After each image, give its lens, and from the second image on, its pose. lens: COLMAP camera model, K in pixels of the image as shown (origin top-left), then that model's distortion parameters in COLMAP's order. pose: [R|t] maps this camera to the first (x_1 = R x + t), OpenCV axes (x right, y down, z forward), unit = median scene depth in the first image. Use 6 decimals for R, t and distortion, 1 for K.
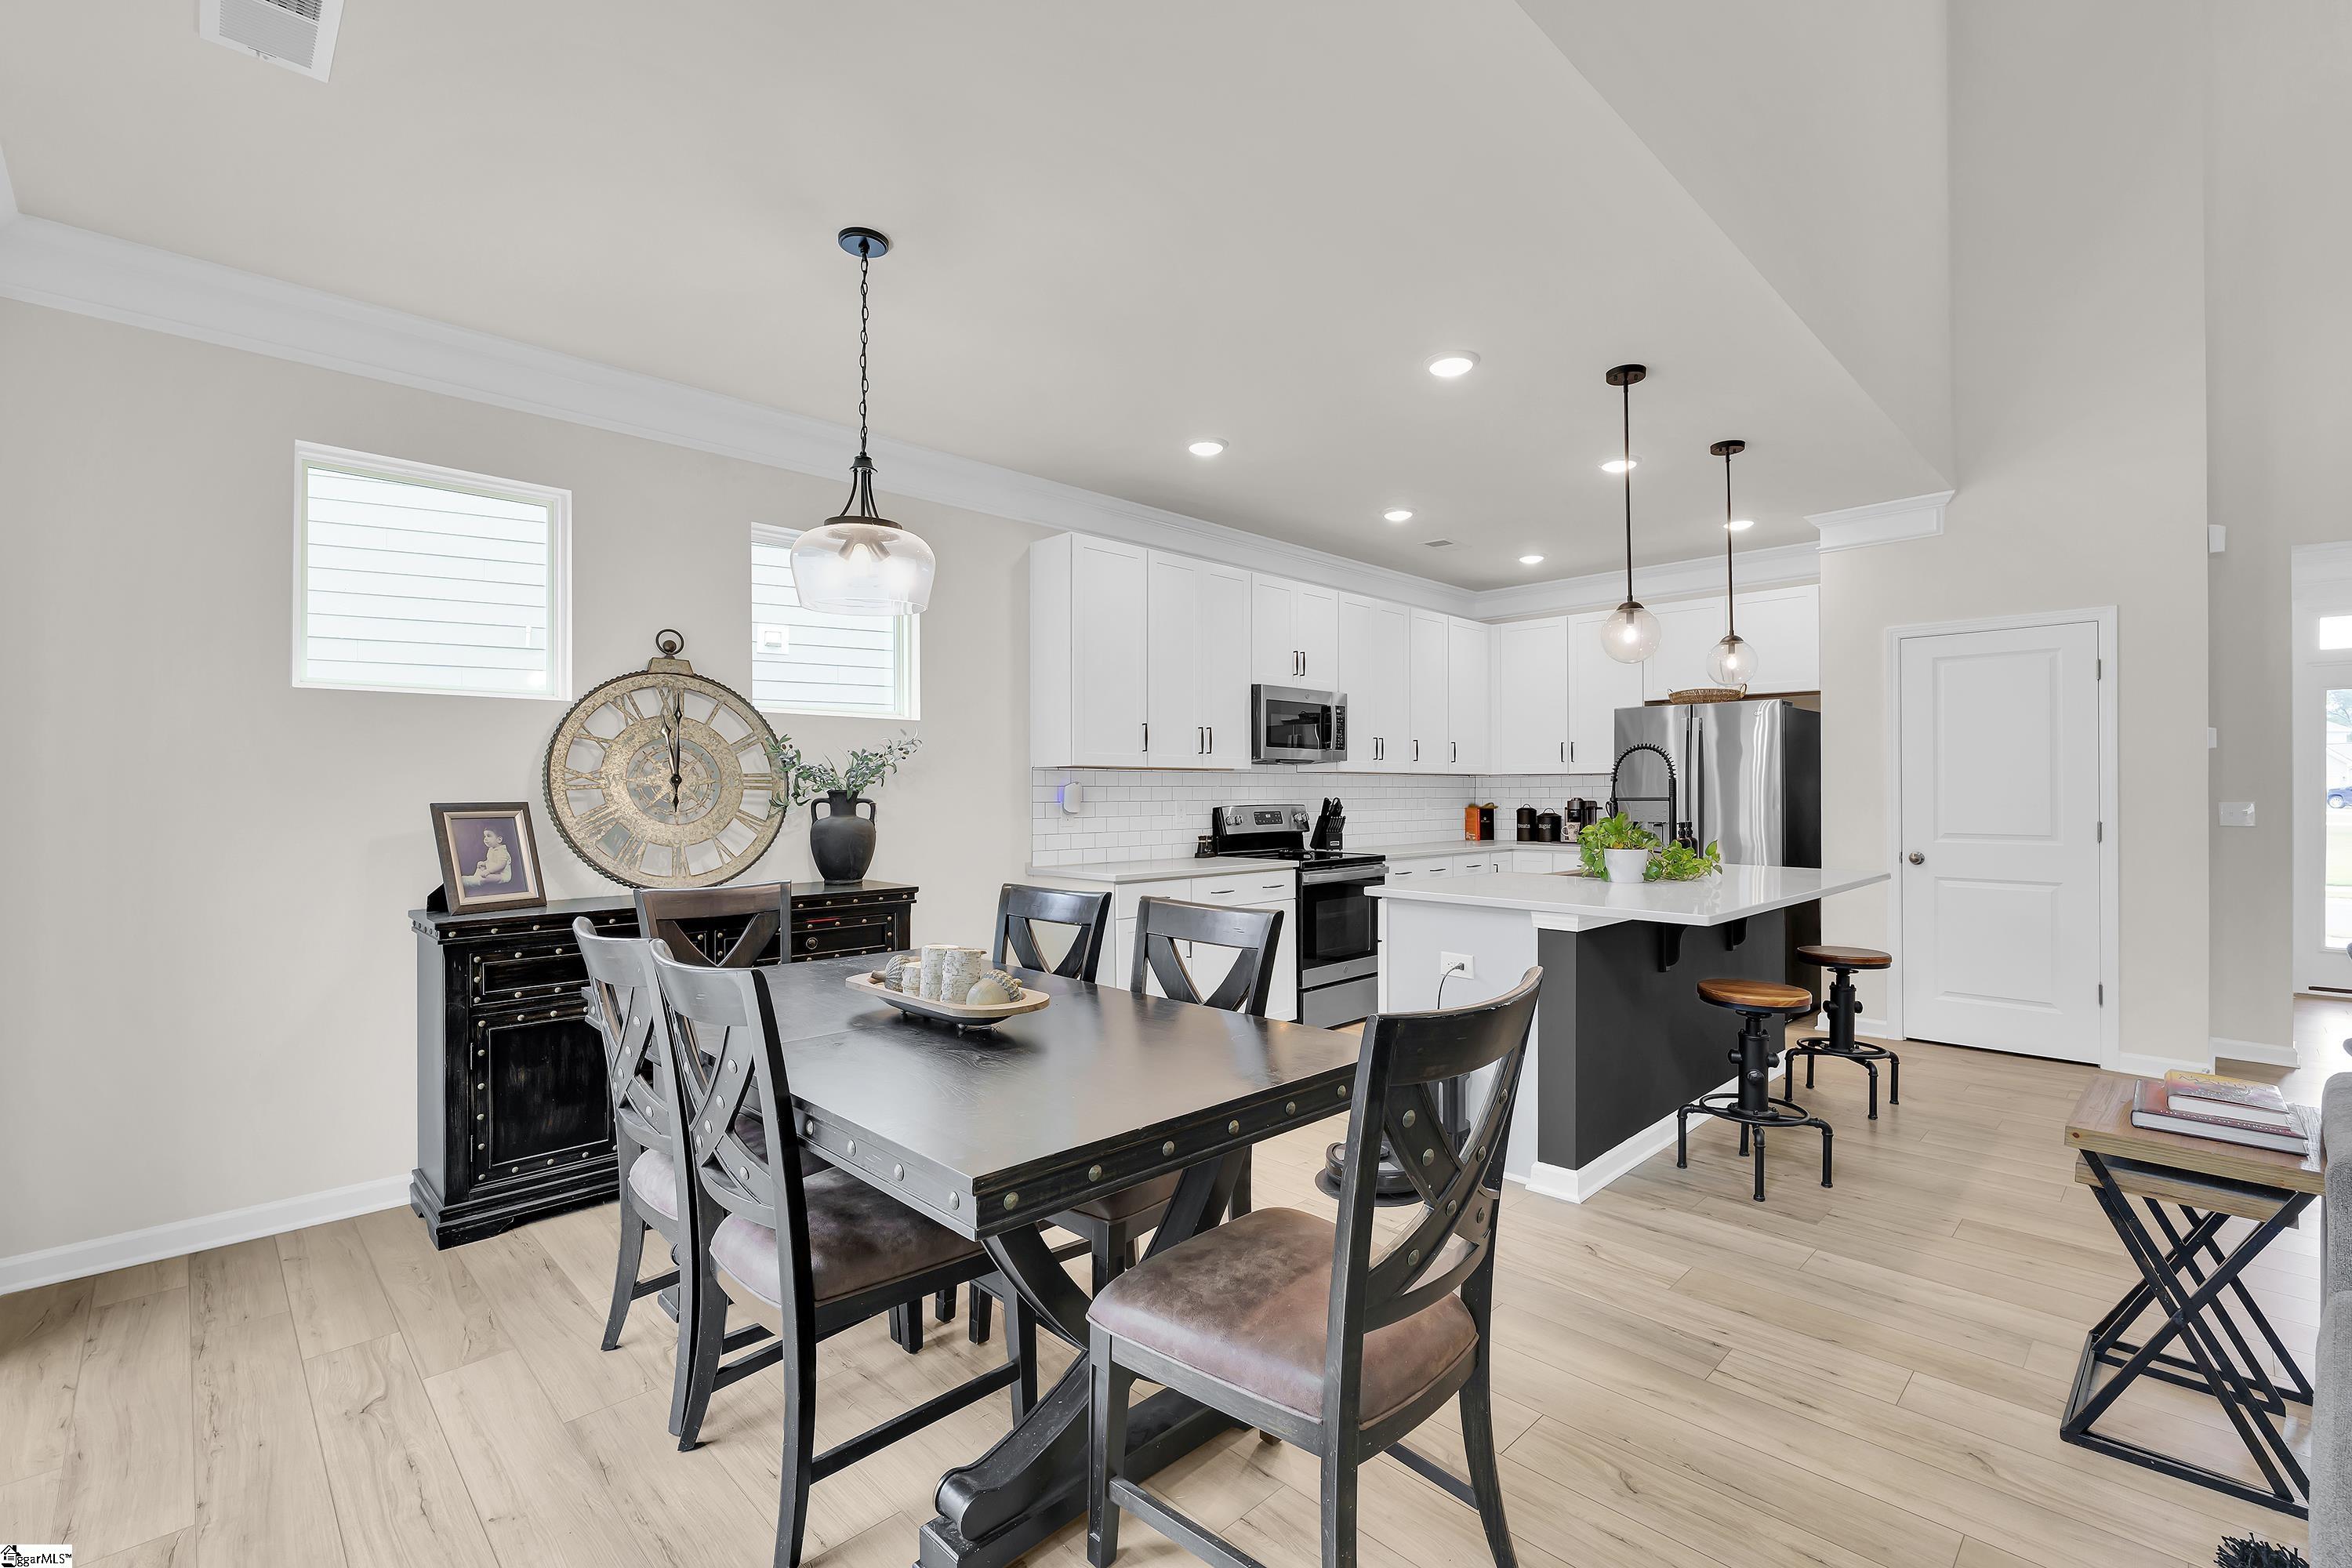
lens RADIAL K [[1036.2, 0, 1206.8], [0, 1036.2, 786.1], [0, 0, 1]] dist [-0.002429, -0.000517]
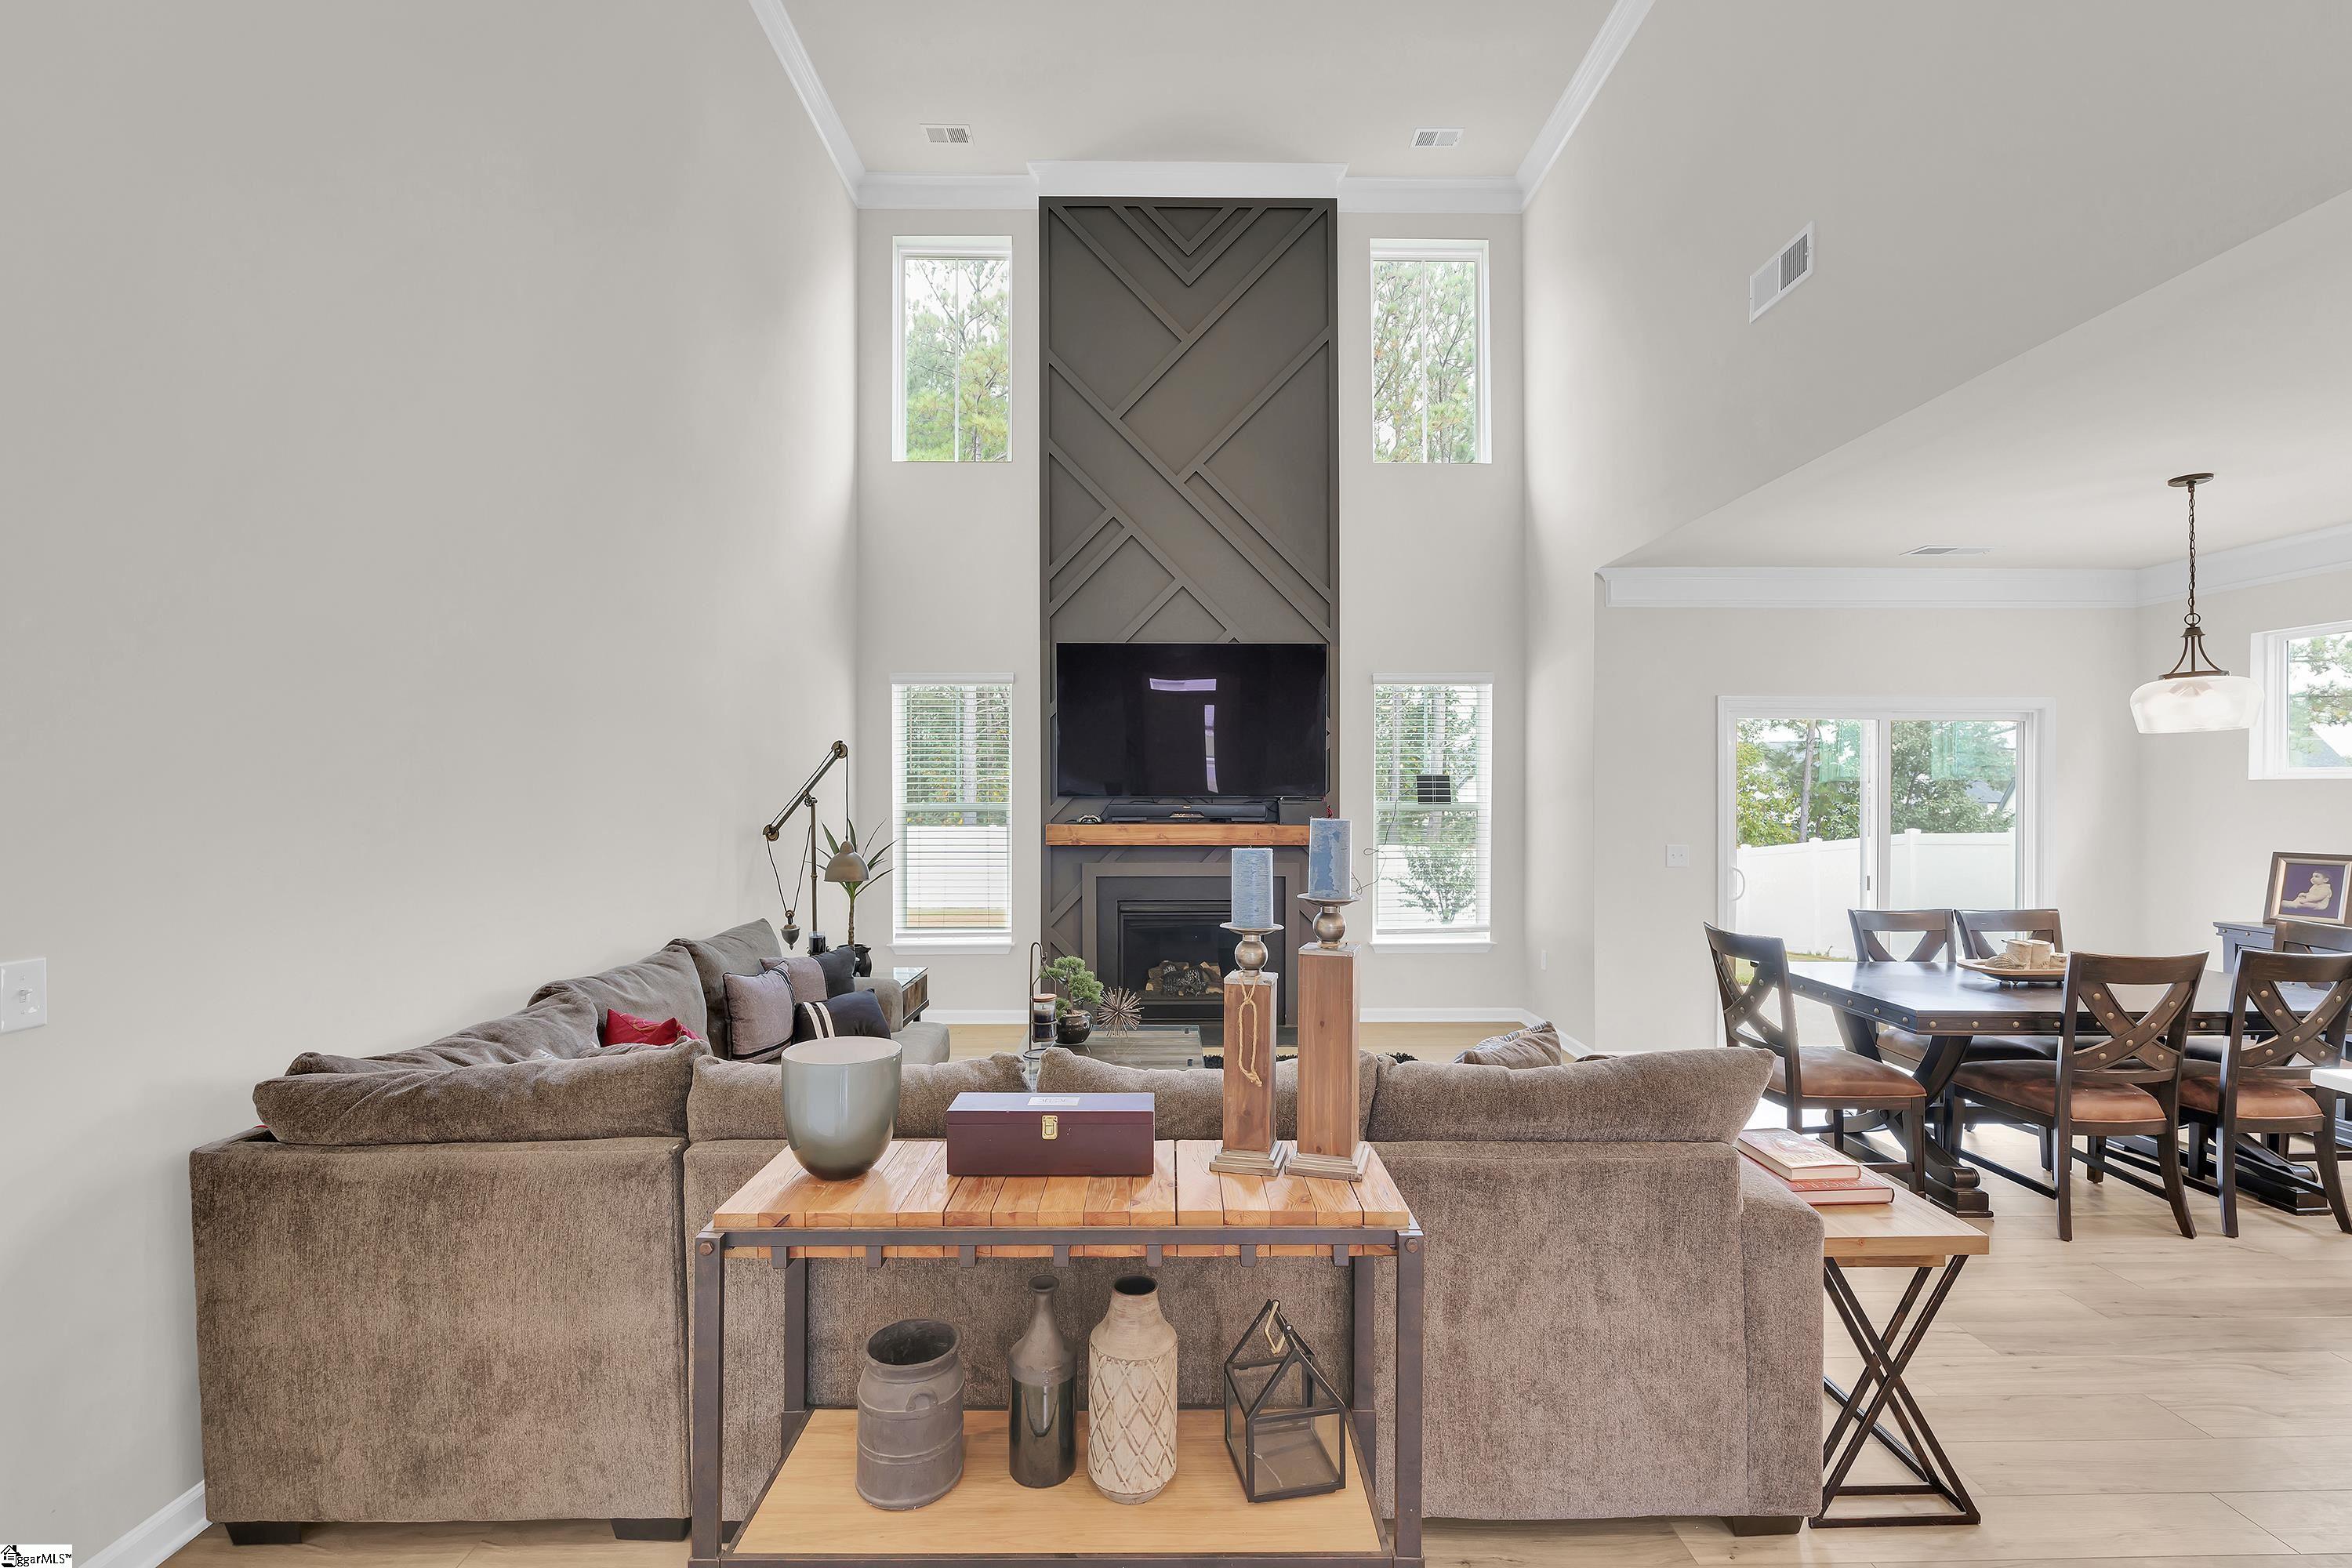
lens RADIAL K [[1036.2, 0, 1160.8], [0, 1036.2, 789.3], [0, 0, 1]] dist [-0.002429, -0.000517]
pose [[-0.695941, 0.001104, -0.718098, 0.921763], [0.001206, 0.999999, 0.000368, -0.048222], [0.718098, -0.000610, -0.695941, 0.514954]]
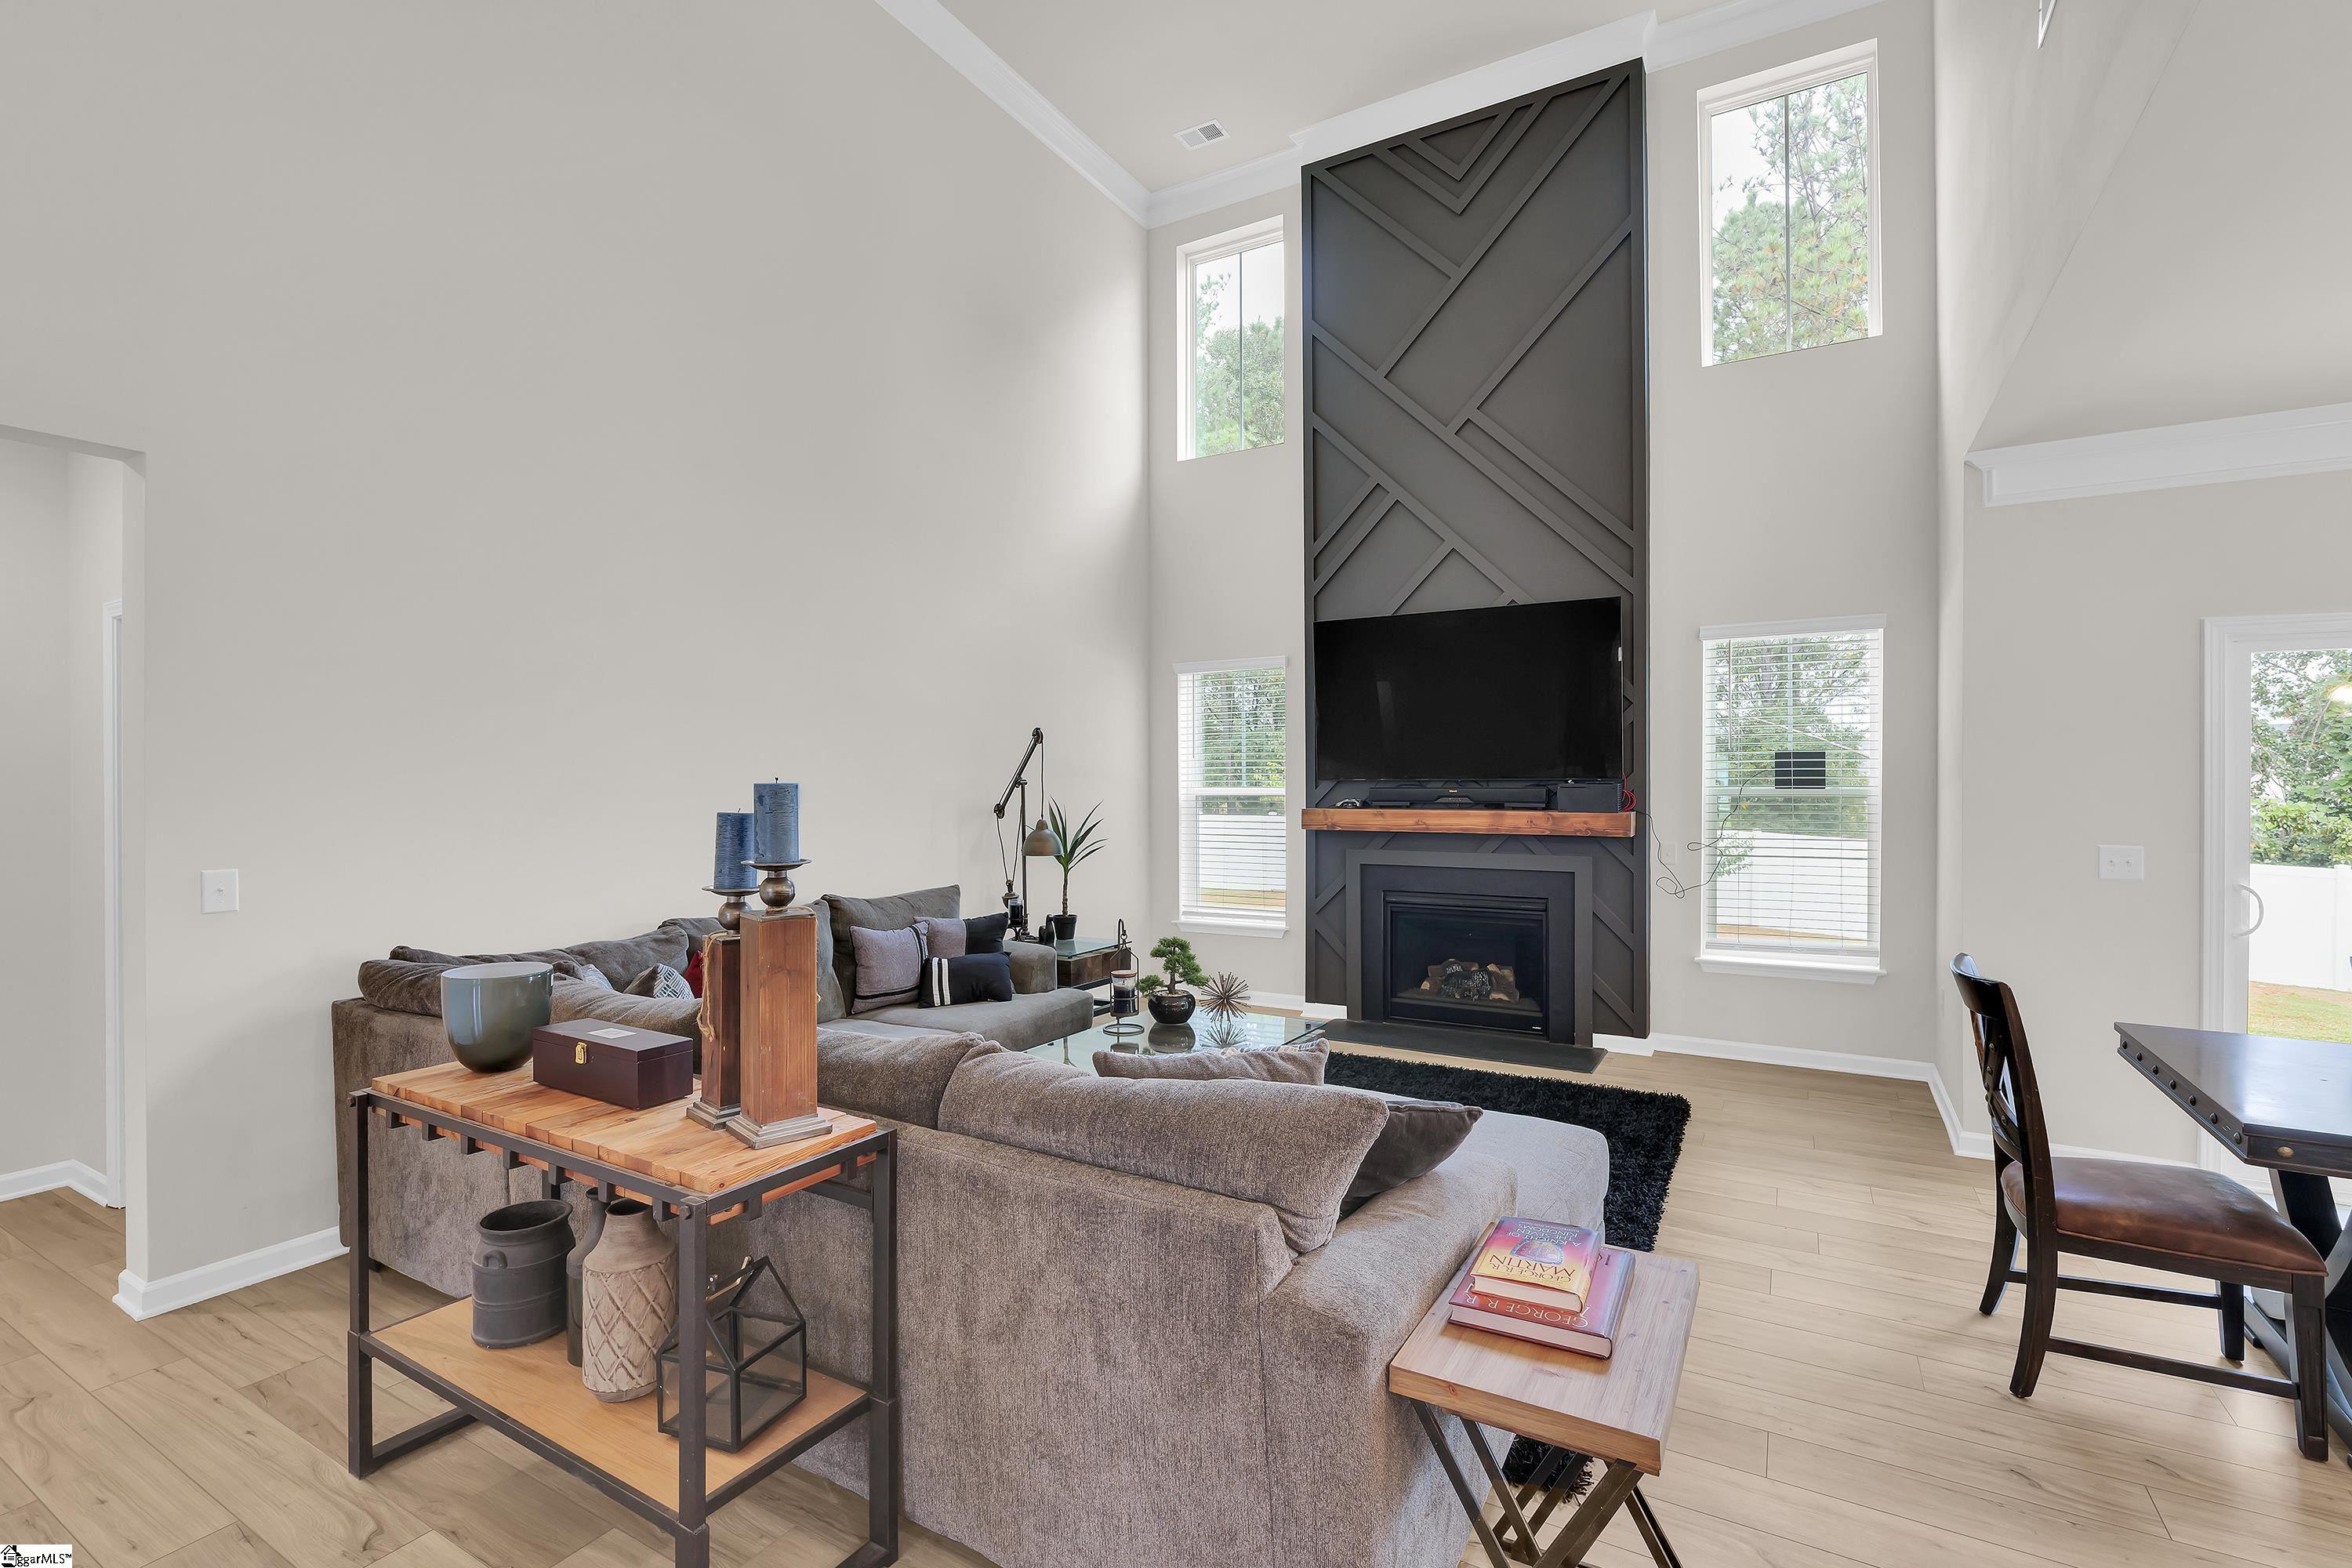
lens RADIAL K [[1036.2, 0, 1219.5], [0, 1036.2, 795.3], [0, 0, 1]] dist [-0.002429, -0.000517]
pose [[-0.965465, 0.007764, -0.260416, 0.579162], [0.005406, 0.999938, 0.009771, -0.035524], [0.260475, 0.008026, -0.965447, 0.681892]]
